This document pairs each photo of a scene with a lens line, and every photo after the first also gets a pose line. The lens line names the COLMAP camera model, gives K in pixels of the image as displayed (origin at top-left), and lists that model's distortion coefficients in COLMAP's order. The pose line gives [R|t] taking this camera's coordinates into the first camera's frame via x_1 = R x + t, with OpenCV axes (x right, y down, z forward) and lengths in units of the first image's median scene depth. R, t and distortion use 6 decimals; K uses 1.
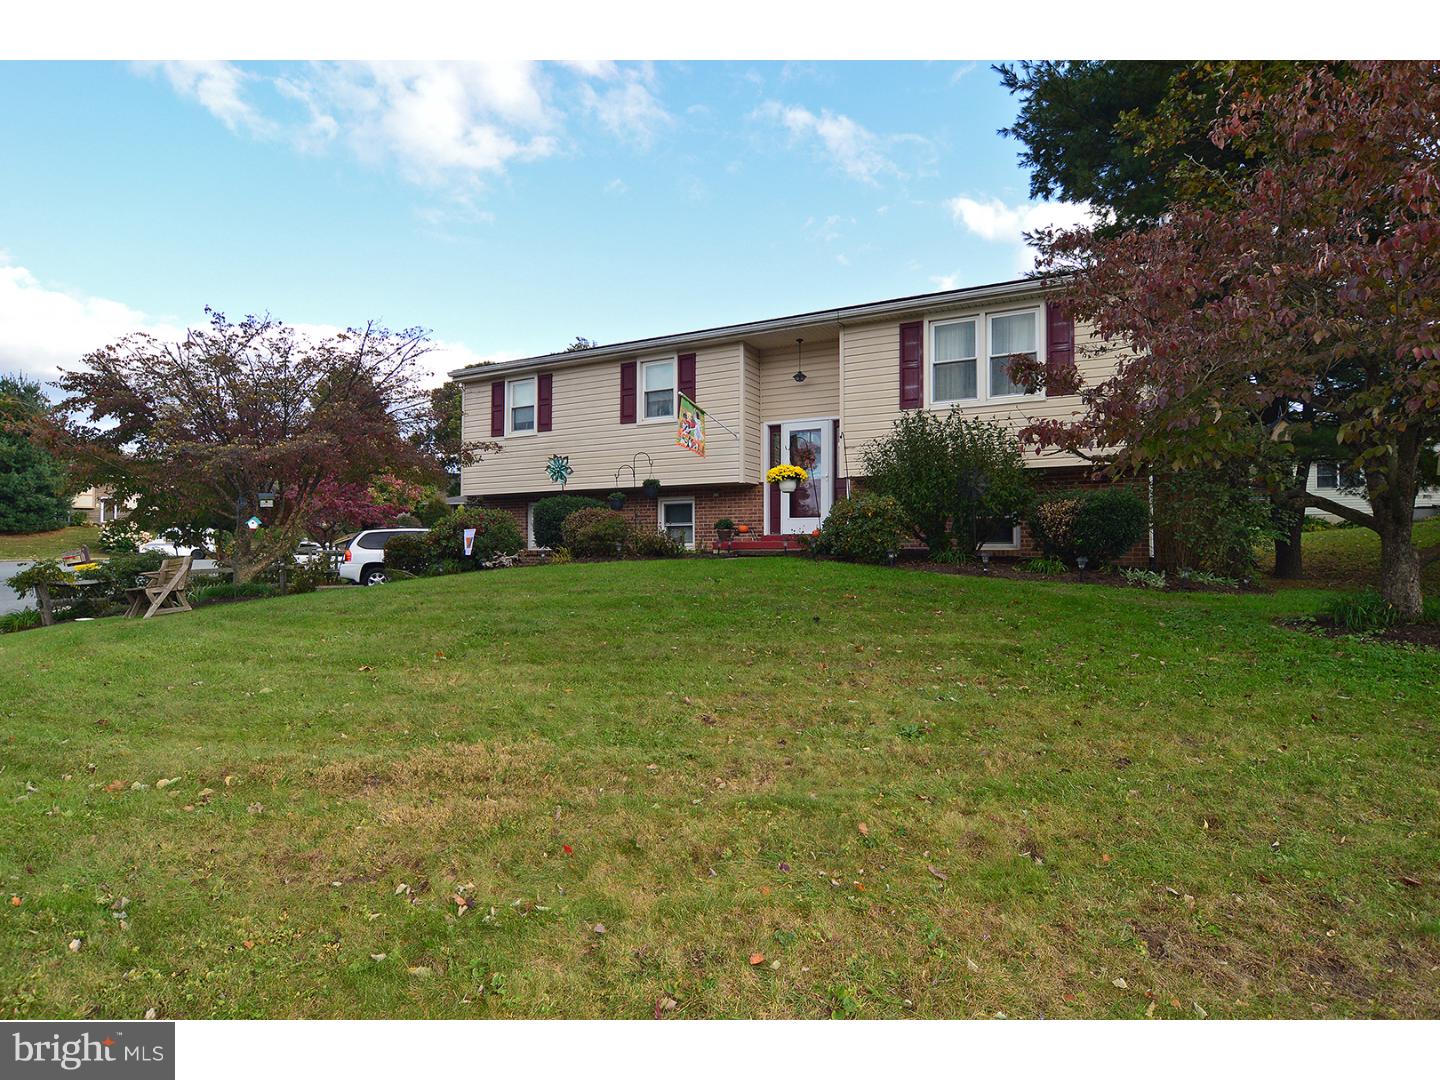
lens RADIAL K [[781.3, 0, 714.4], [0, 781.3, 546.1], [0, 0, 1]] dist [-0.029917, -0.002564]
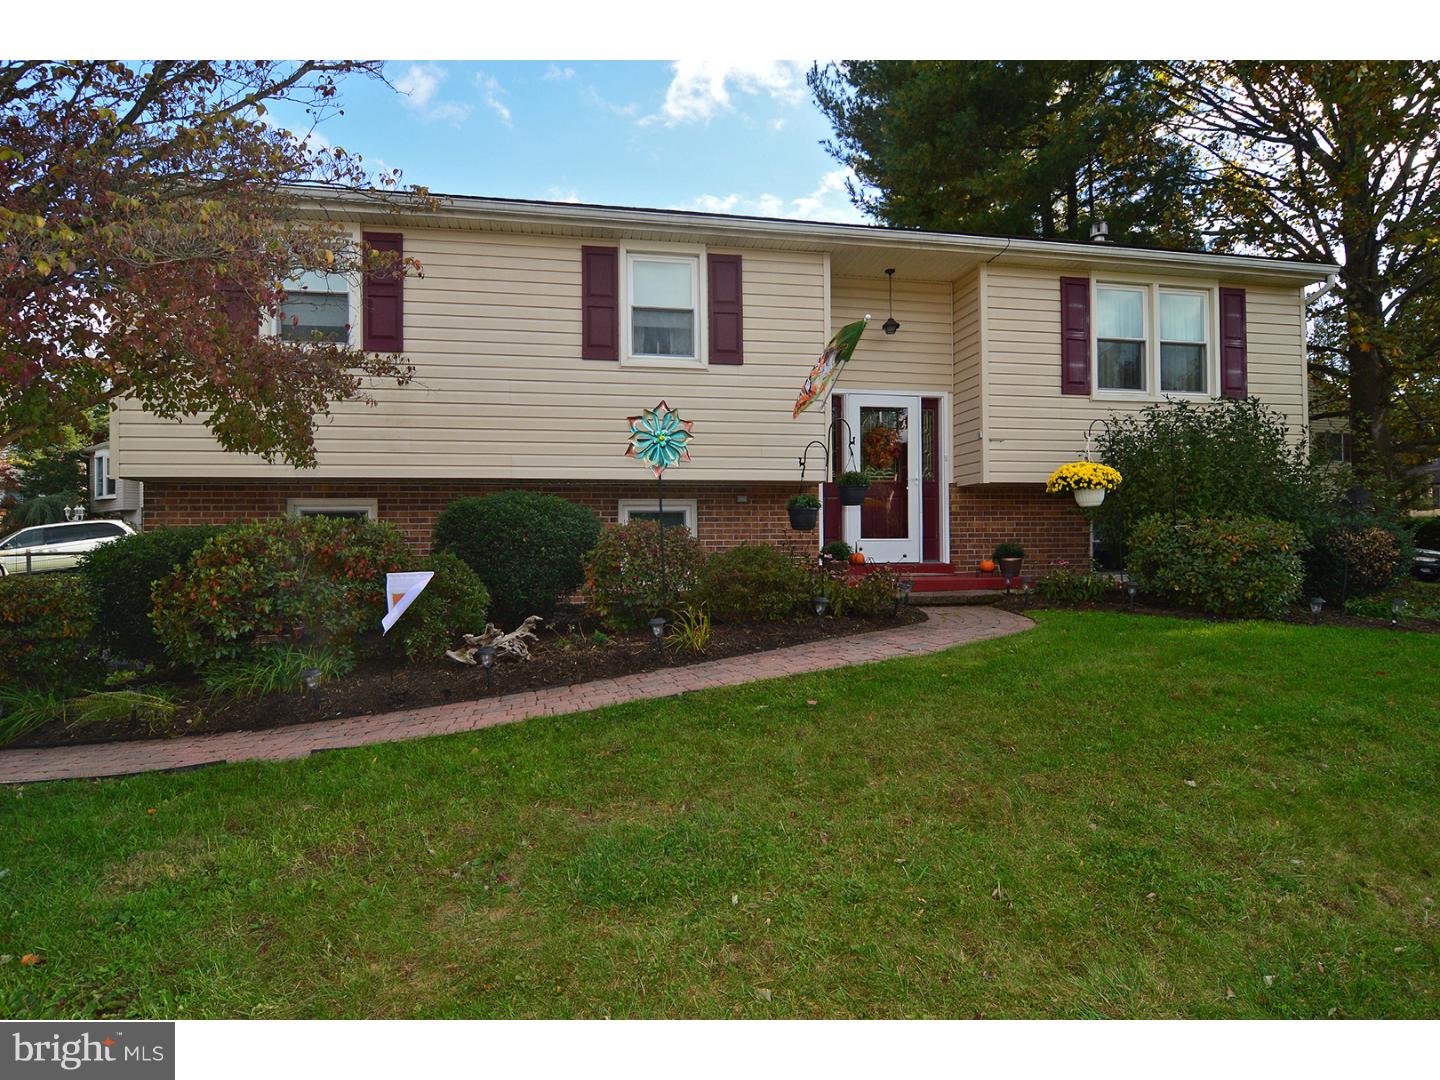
lens RADIAL K [[781.3, 0, 714.4], [0, 781.3, 546.1], [0, 0, 1]] dist [-0.029917, -0.002564]
pose [[0.758383, -0.012683, 0.651685, -0.411611], [0.007096, 0.999912, 0.011202, -0.036053], [-0.651770, -0.003871, 0.758407, 0.558234]]
